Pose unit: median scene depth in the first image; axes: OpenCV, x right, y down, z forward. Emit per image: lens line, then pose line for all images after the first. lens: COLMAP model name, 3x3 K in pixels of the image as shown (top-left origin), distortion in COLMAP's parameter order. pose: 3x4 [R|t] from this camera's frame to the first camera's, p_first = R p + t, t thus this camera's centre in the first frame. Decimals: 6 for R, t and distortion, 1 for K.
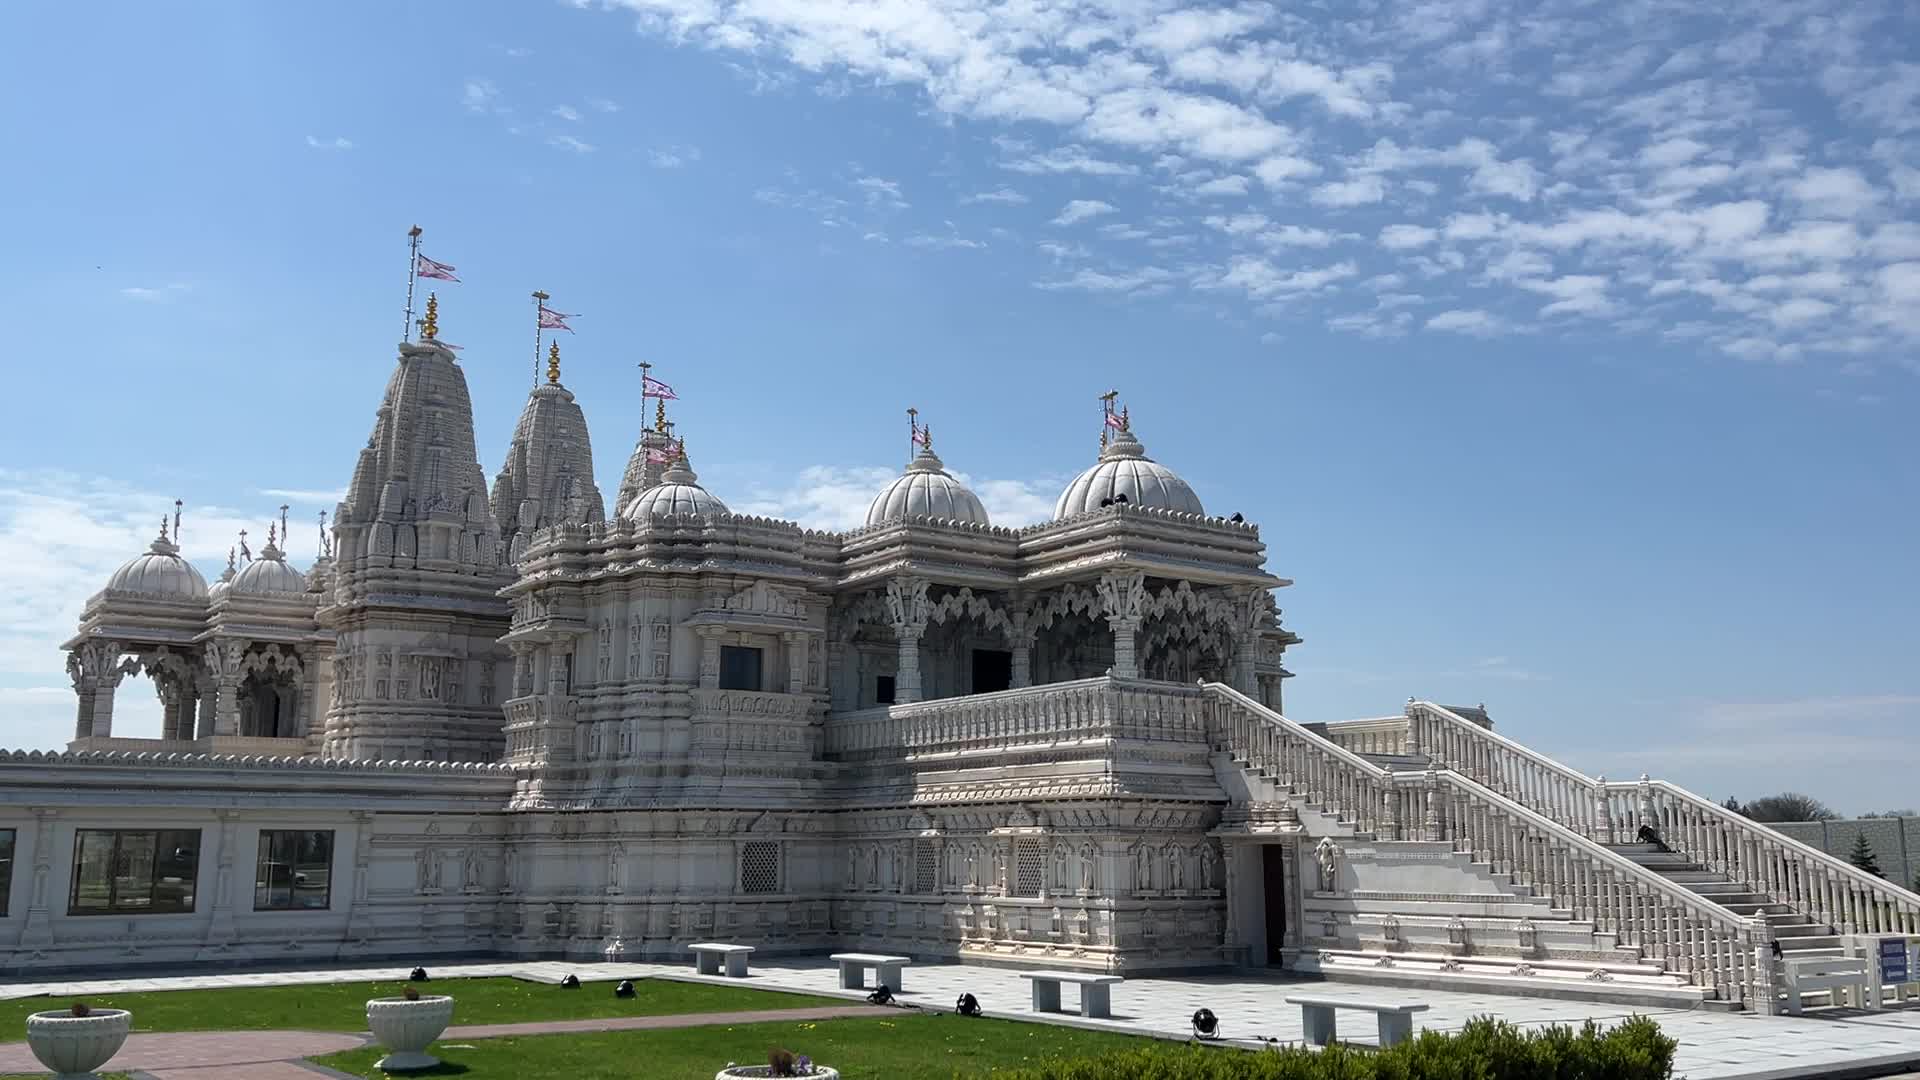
lens RADIAL K [[1633.1, 0, 960.0], [0, 1633.1, 540.0], [0, 0, 1]] dist [0.187035, -0.455234]
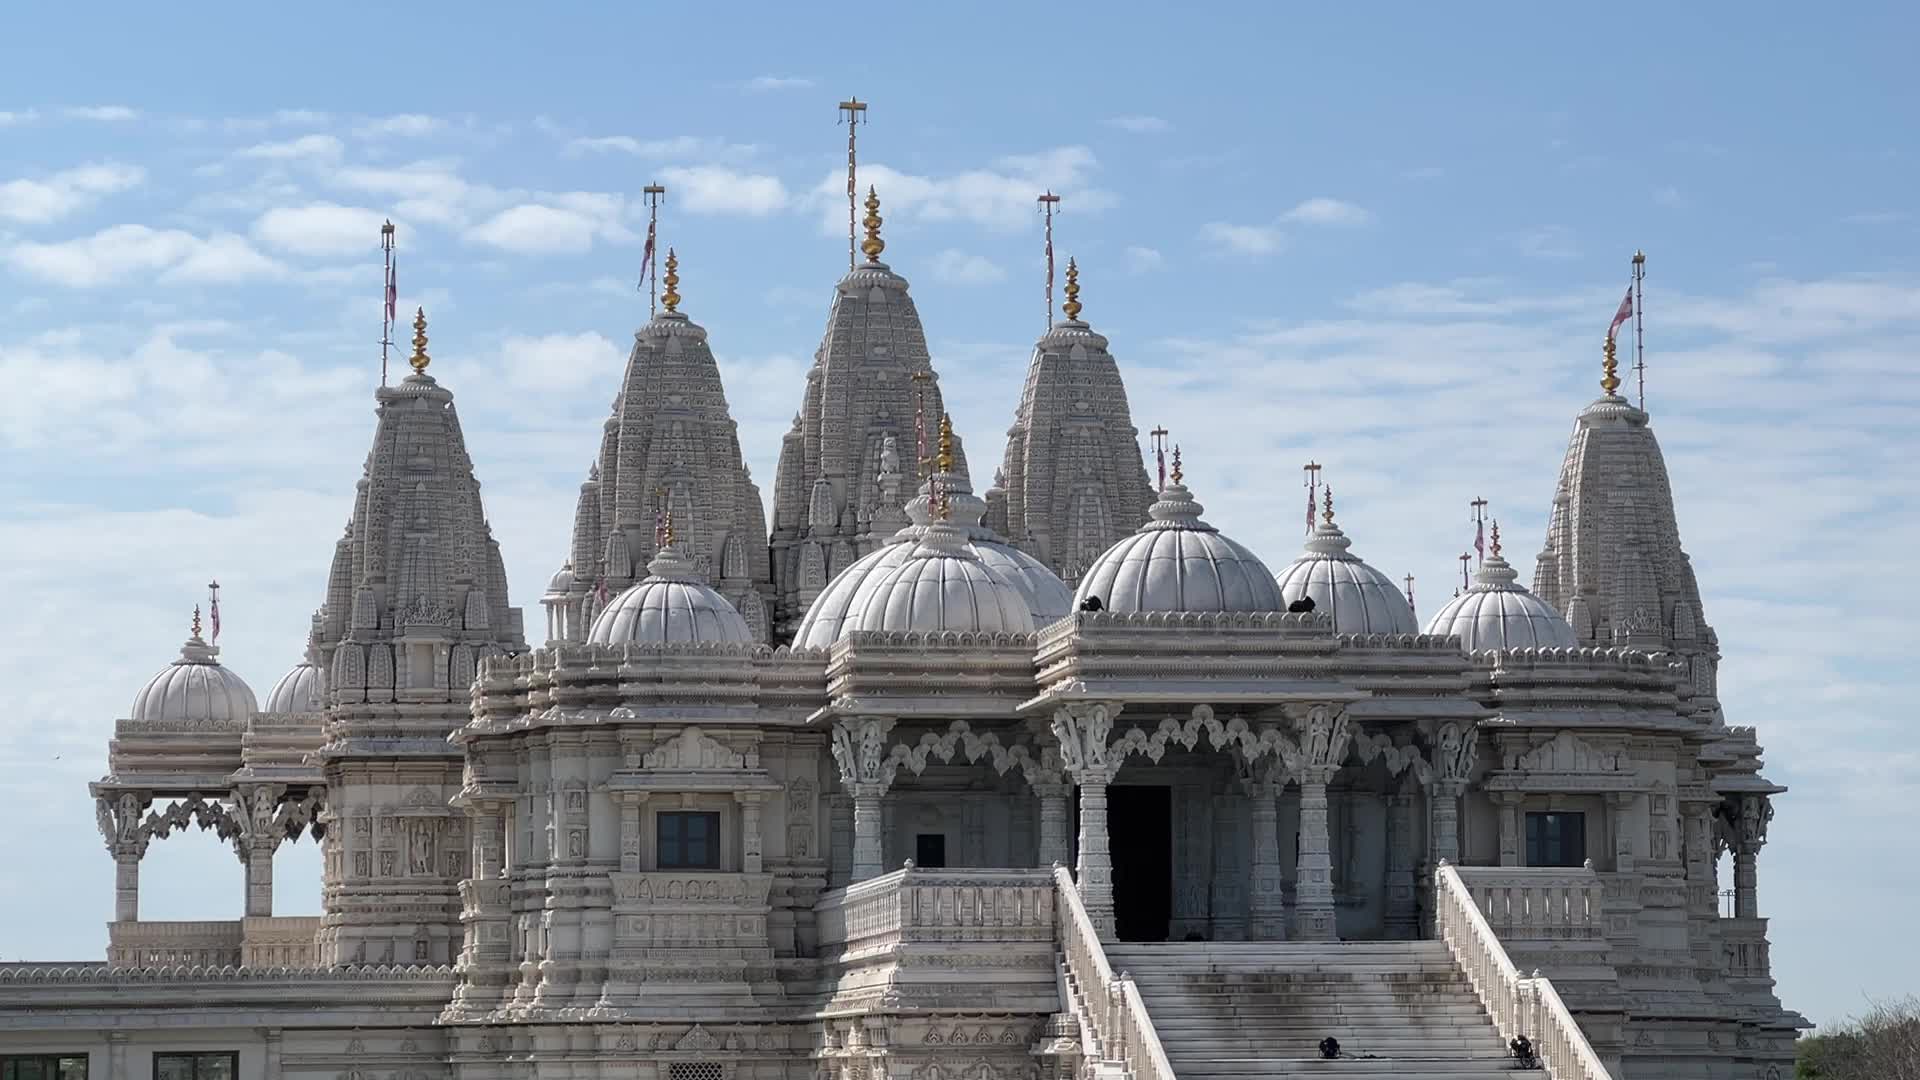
lens RADIAL K [[4918.6, 0, 960.0], [0, 4918.6, 540.0], [0, 0, 1]] dist [-0.400910, 12.027374]
pose [[0.891304, -0.054564, -0.450111, 1.047939], [0.092304, 0.993779, 0.062309, -0.197376], [0.443911, -0.097083, 0.890796, -0.998491]]
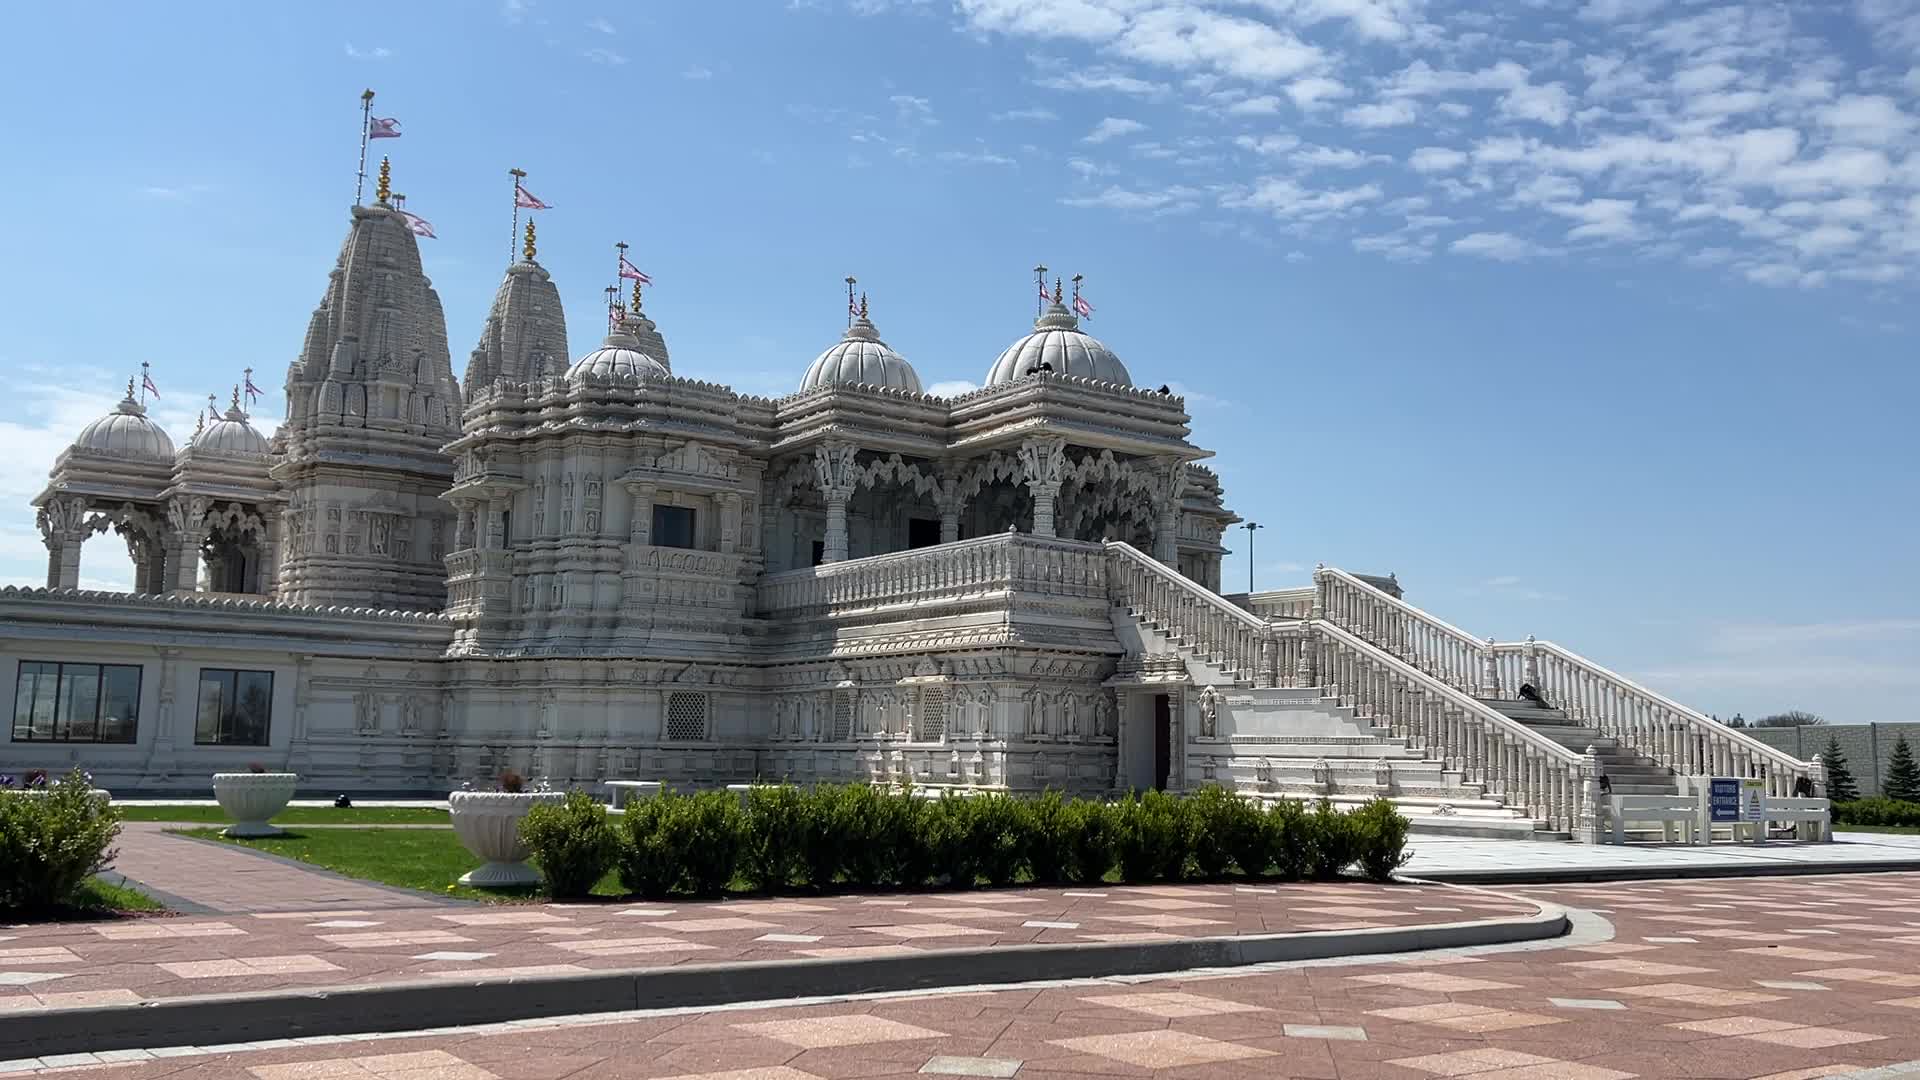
lens RADIAL K [[1633.1, 0, 960.0], [0, 1633.1, 540.0], [0, 0, 1]] dist [0.187035, -0.455234]
pose [[0.999758, 0.018517, -0.011872, 0.059776], [-0.017829, 0.998289, 0.055683, 0.026615], [0.012883, -0.055458, 0.998378, -0.024232]]
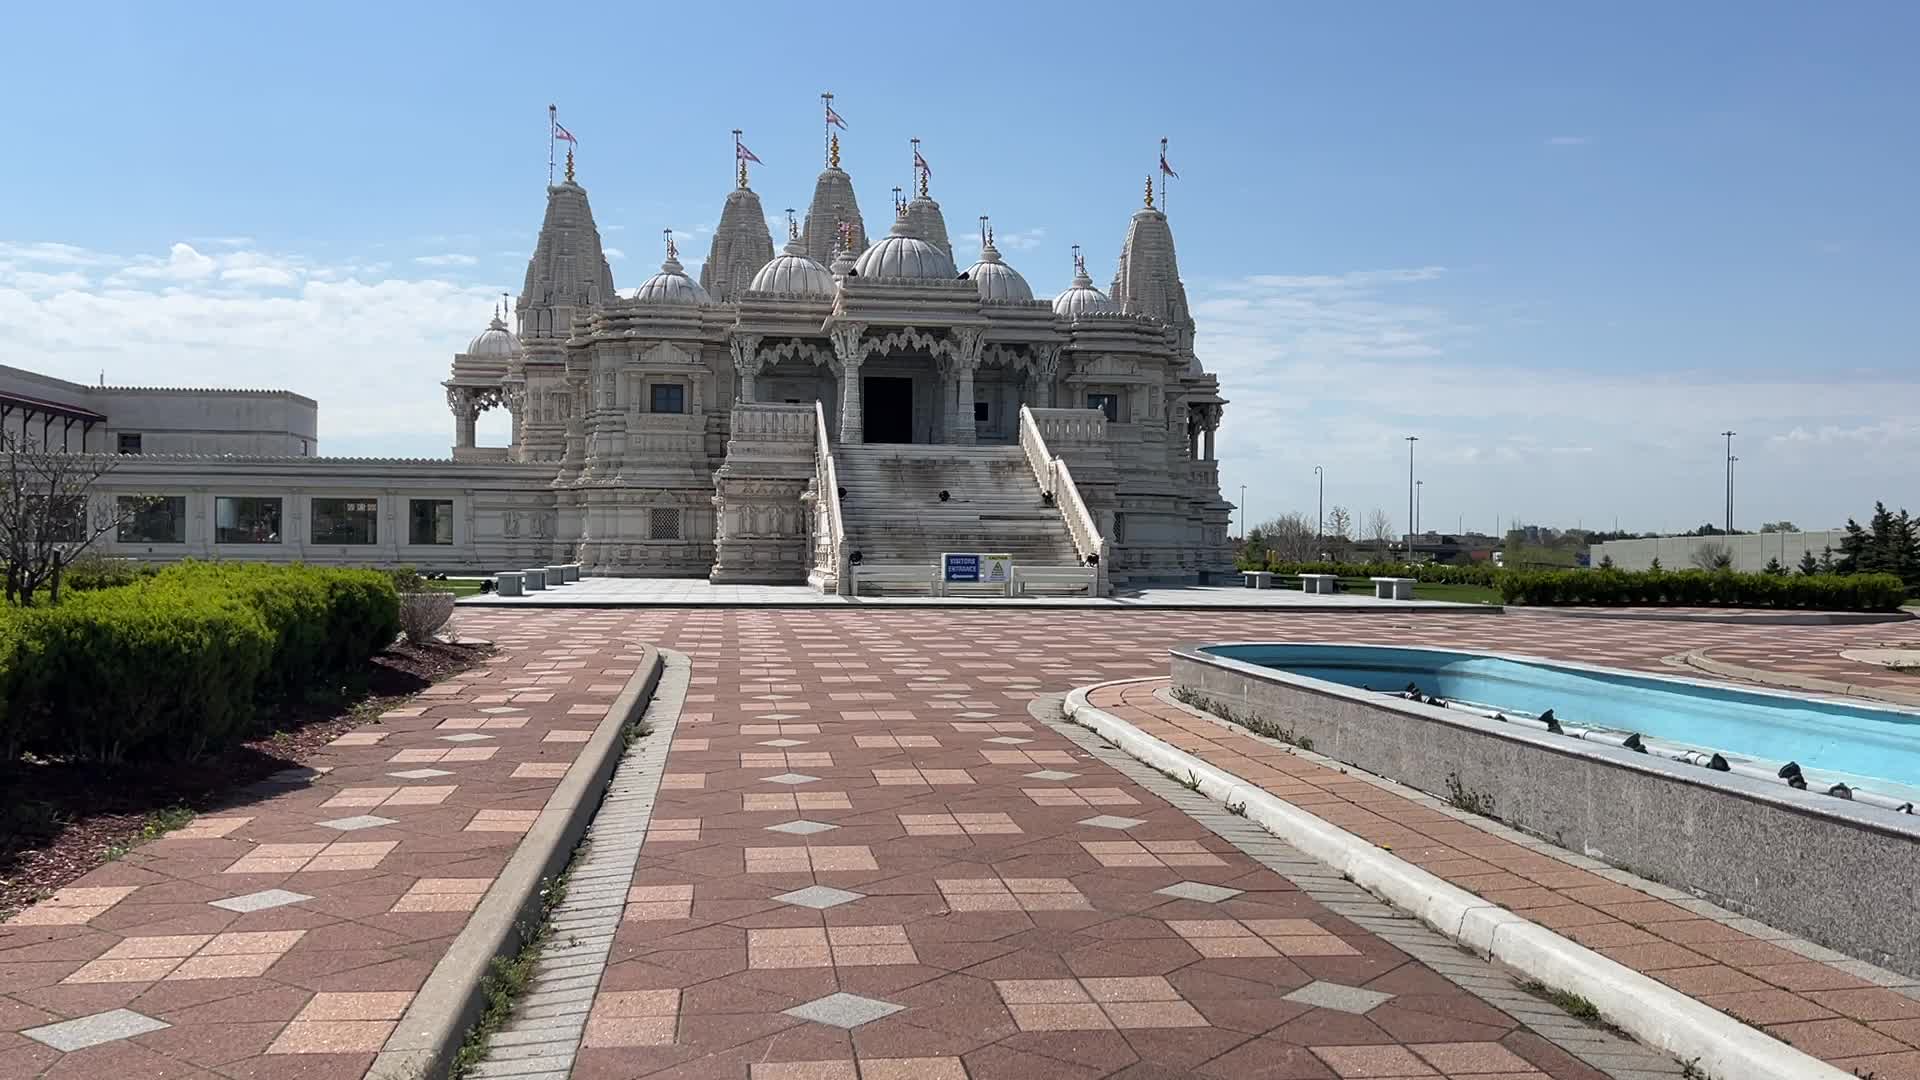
lens RADIAL K [[1633.1, 0, 960.0], [0, 1633.1, 540.0], [0, 0, 1]] dist [0.187035, -0.455234]
pose [[0.883012, 0.006352, -0.469307, 0.859101], [0.080110, 0.983196, 0.164037, -0.022747], [0.462463, -0.182443, 0.867665, -0.242775]]
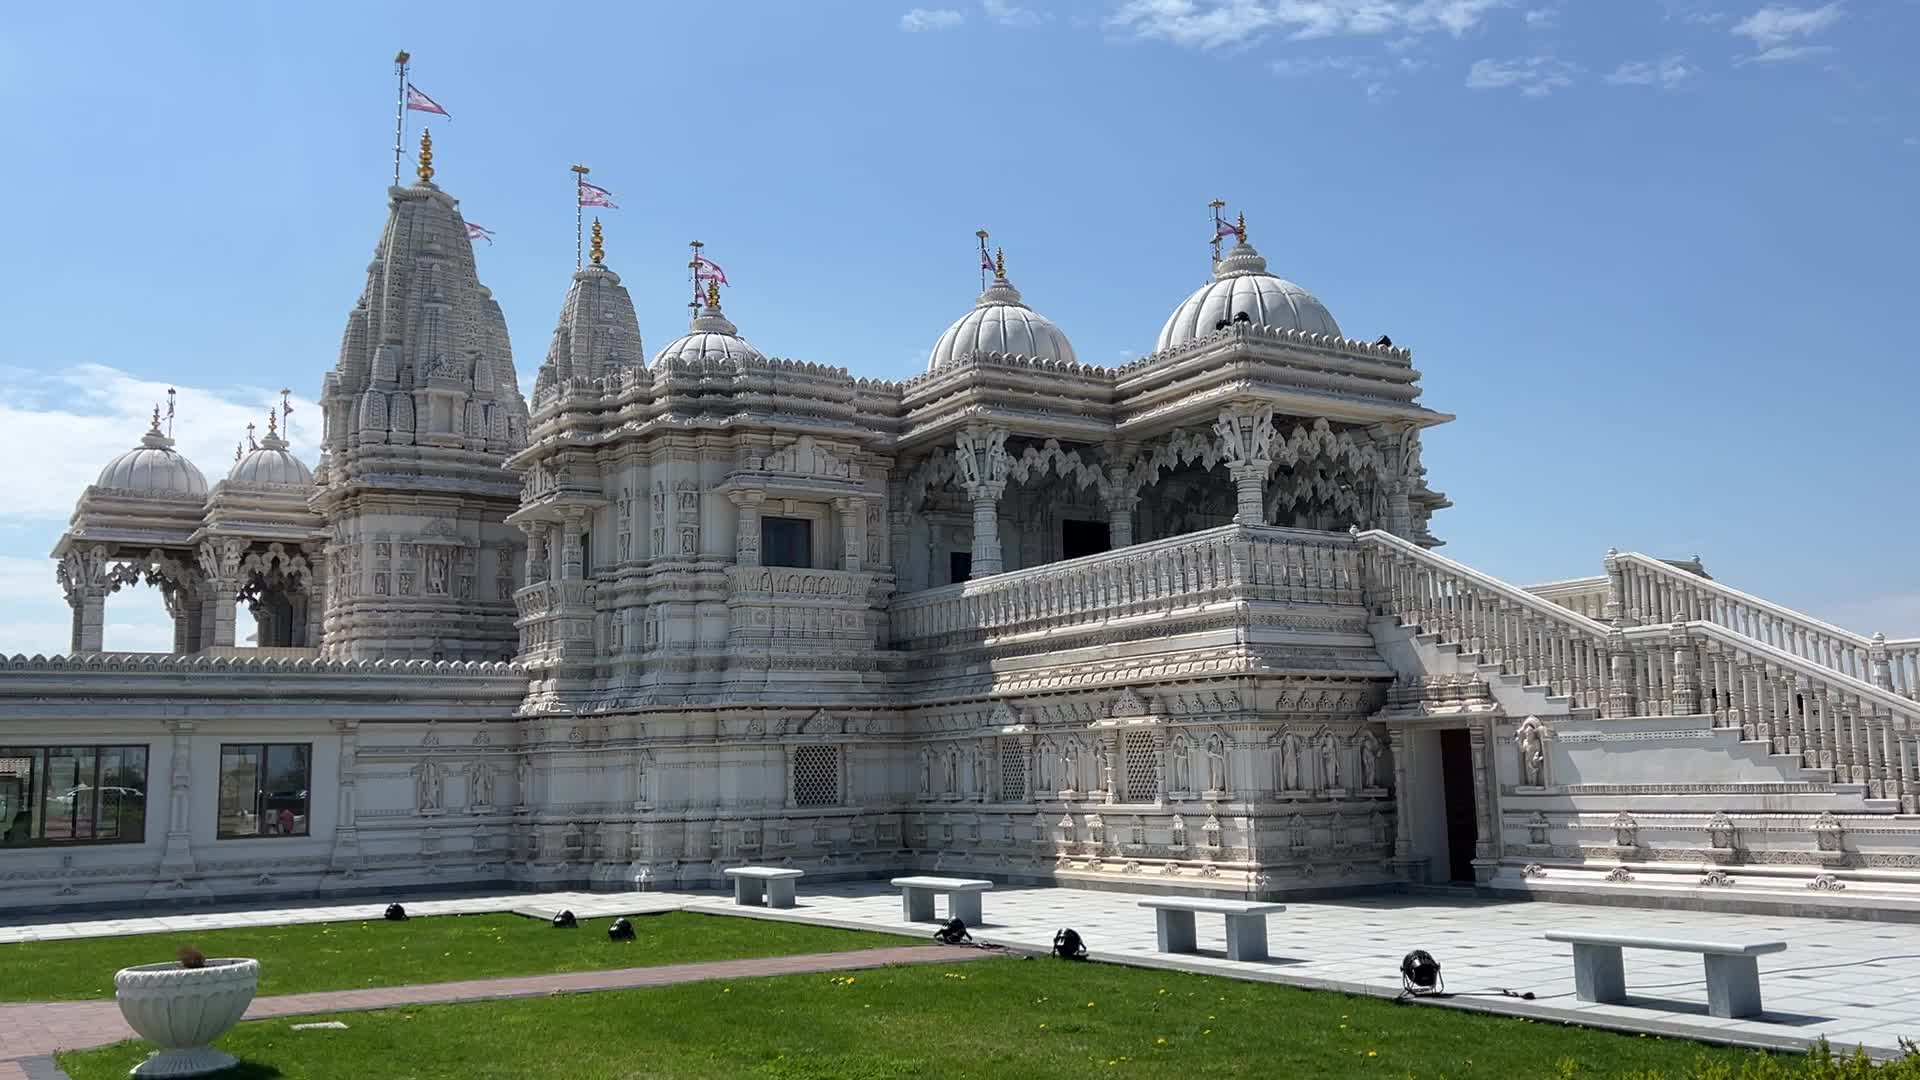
lens RADIAL K [[1633.1, 0, 960.0], [0, 1633.1, 540.0], [0, 0, 1]] dist [0.187035, -0.455234]
pose [[0.997923, -0.031011, -0.056459, 0.002275], [0.033602, 0.998398, 0.045523, 0.042896], [0.054957, -0.047325, 0.997367, 0.175740]]
